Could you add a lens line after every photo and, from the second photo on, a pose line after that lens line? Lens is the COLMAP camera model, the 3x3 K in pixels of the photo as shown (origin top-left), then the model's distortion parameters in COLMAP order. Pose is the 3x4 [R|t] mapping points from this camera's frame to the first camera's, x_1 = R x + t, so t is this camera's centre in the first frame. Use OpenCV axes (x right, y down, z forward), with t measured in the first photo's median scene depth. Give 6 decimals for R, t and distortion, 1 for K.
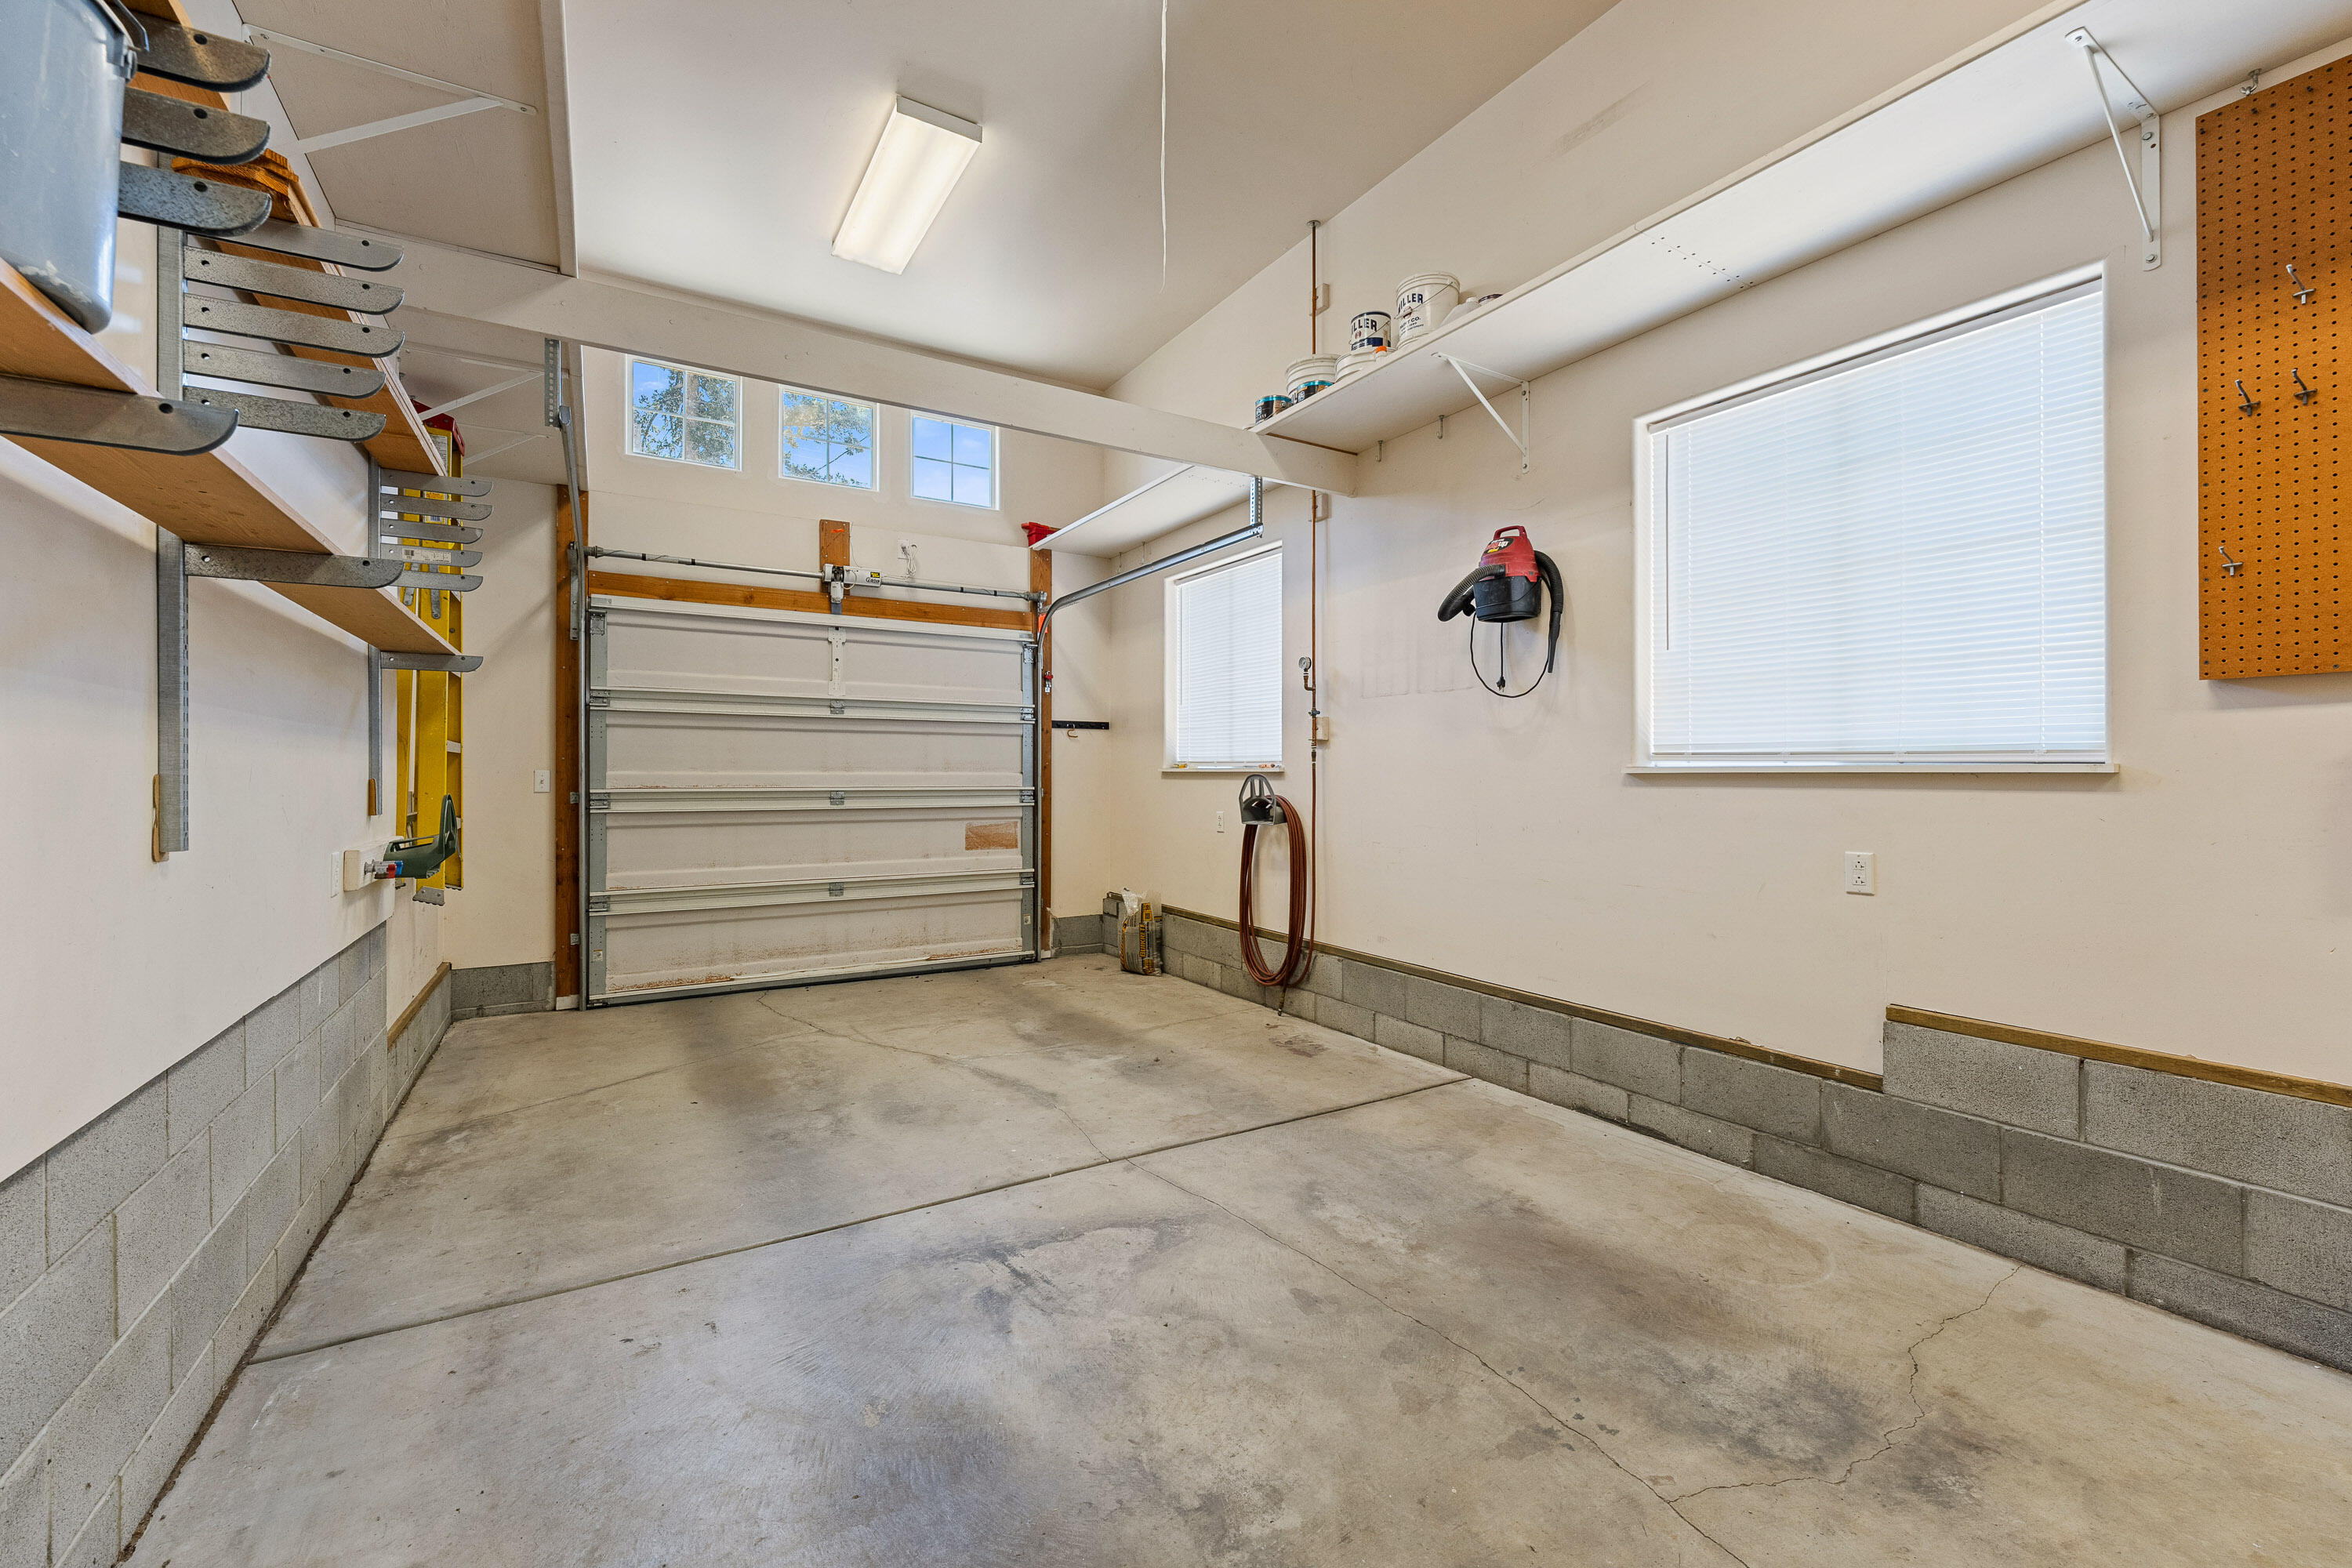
lens RADIAL K [[967.8, 0, 1180.5], [0, 967.8, 774.1], [0, 0, 1]] dist [-0.001768, 0.000521]
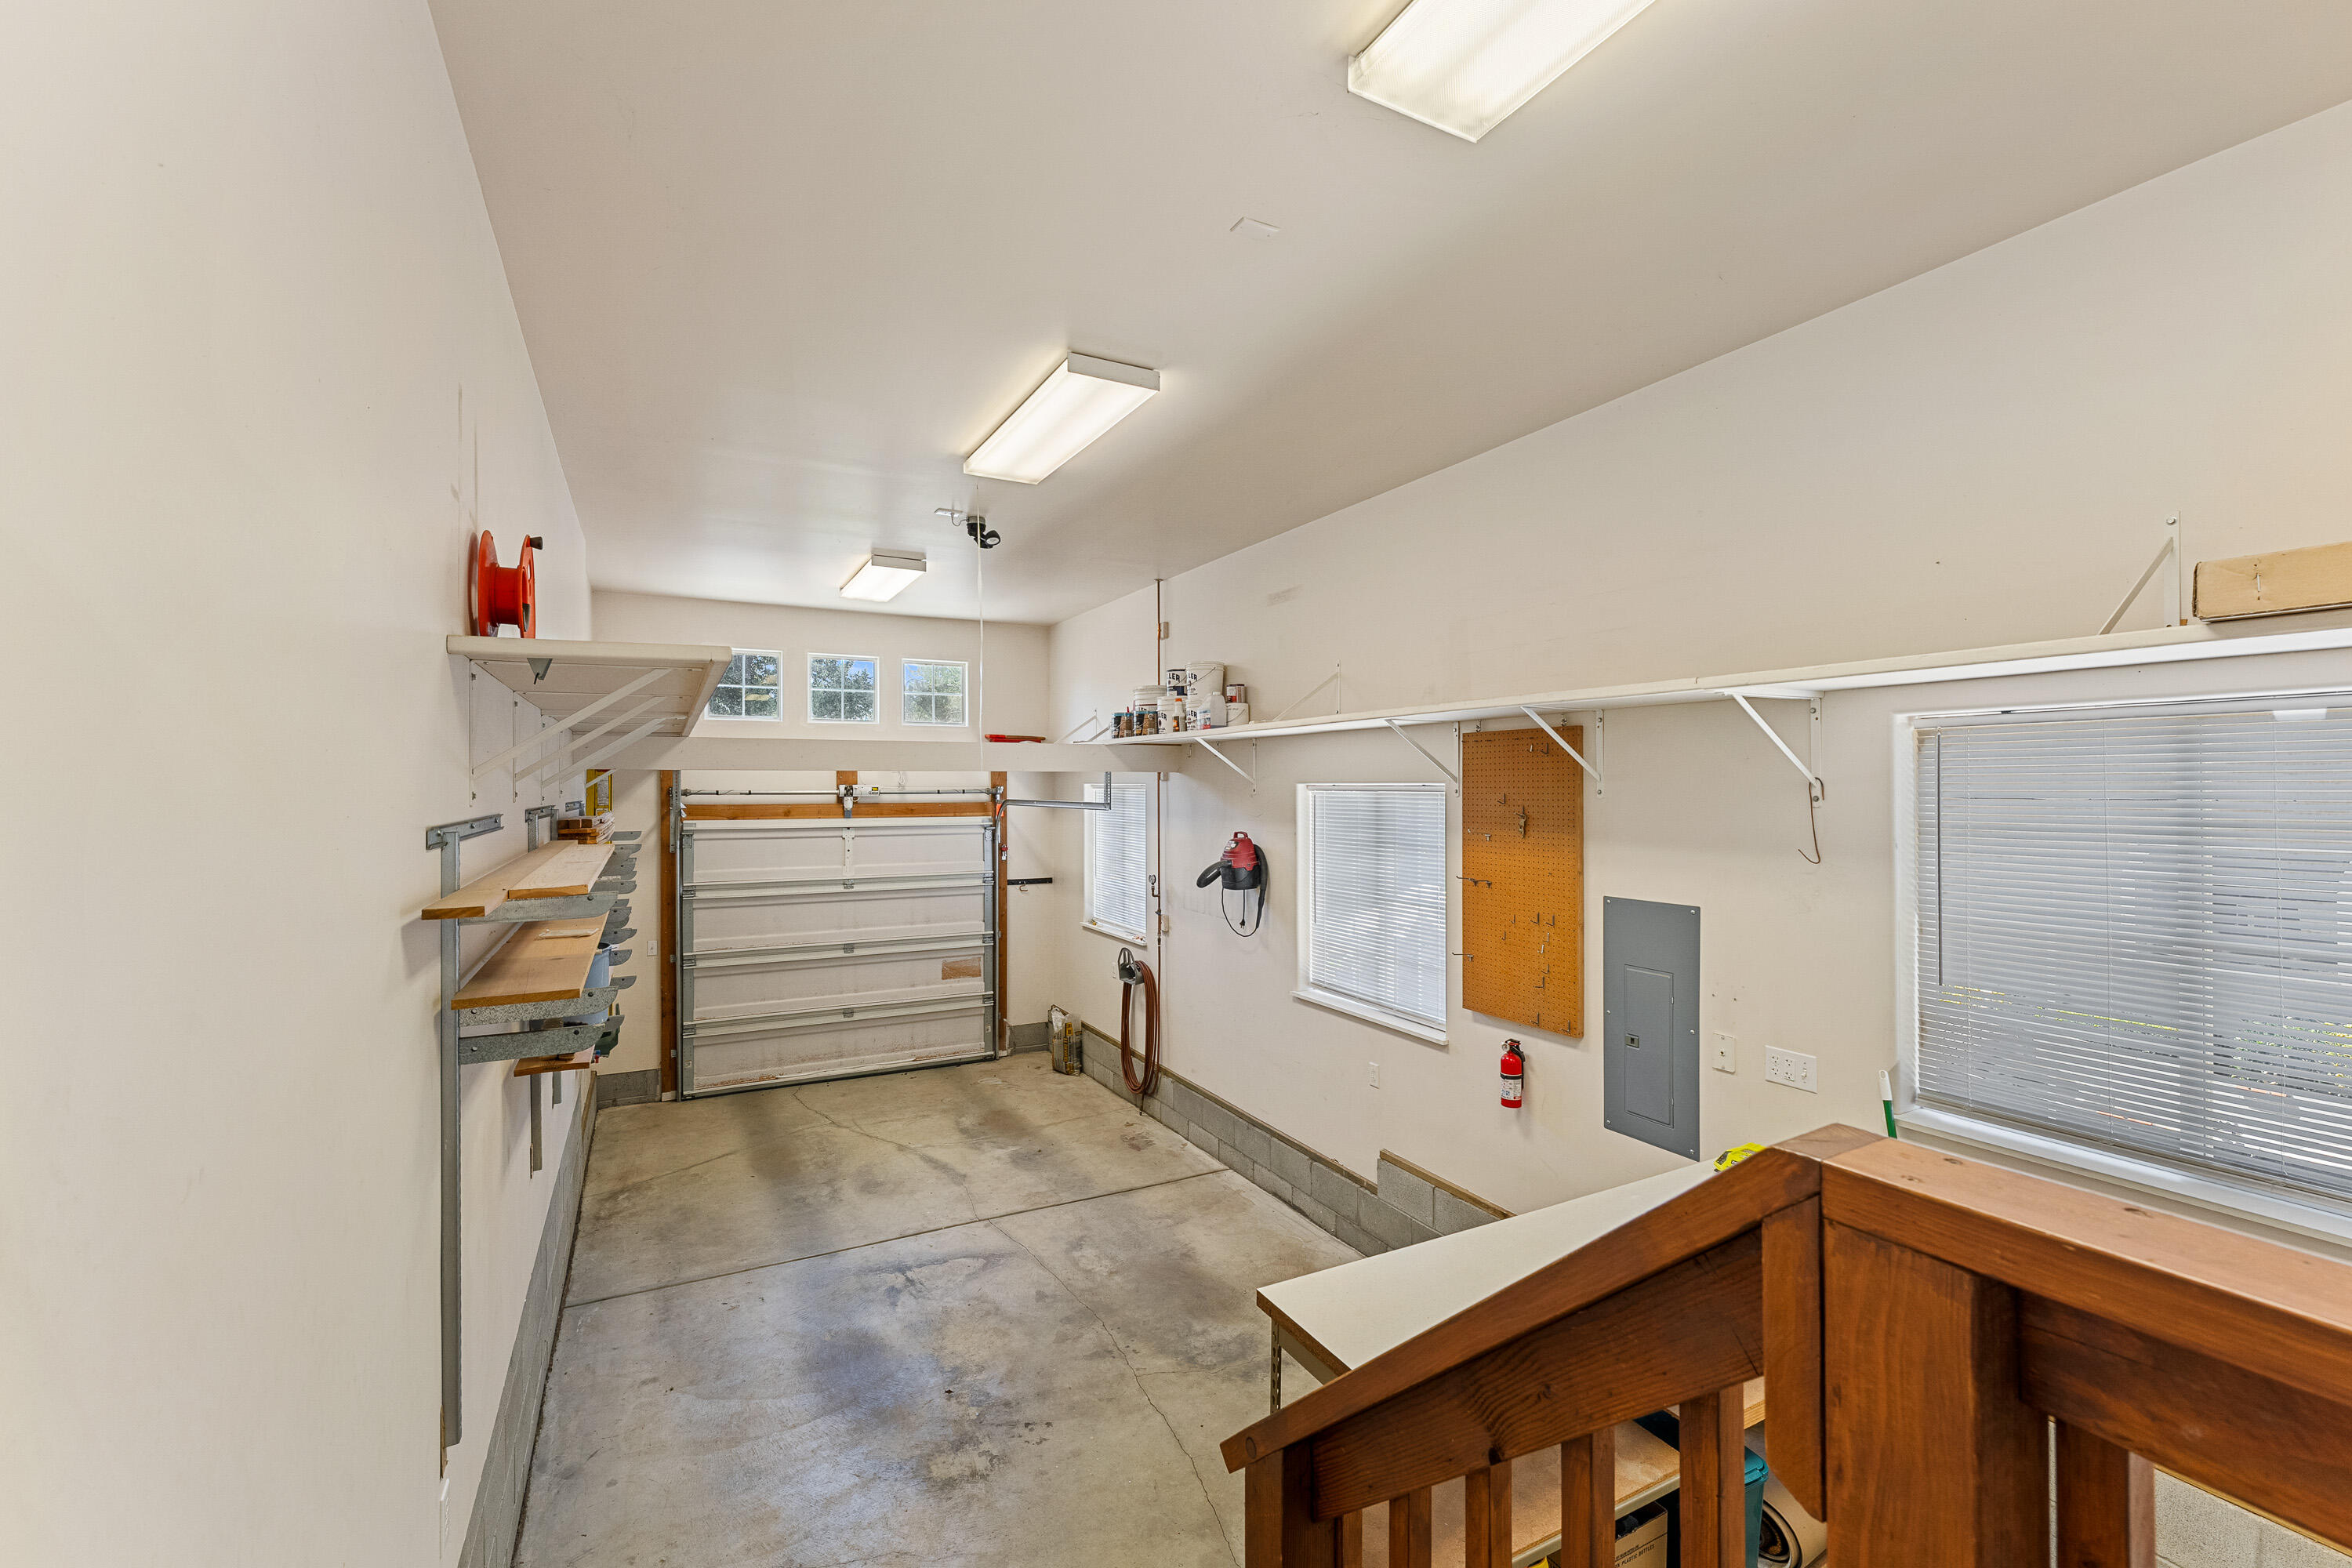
lens RADIAL K [[1008.0, 0, 1174.7], [0, 1008.0, 786.1], [0, 0, 1]] dist [0.000829, -0.000306]
pose [[0.997891, -0.002011, -0.064877, 0.335791], [0.002180, 0.999994, 0.002526, -0.332546], [0.064872, -0.002662, 0.997890, -0.681420]]
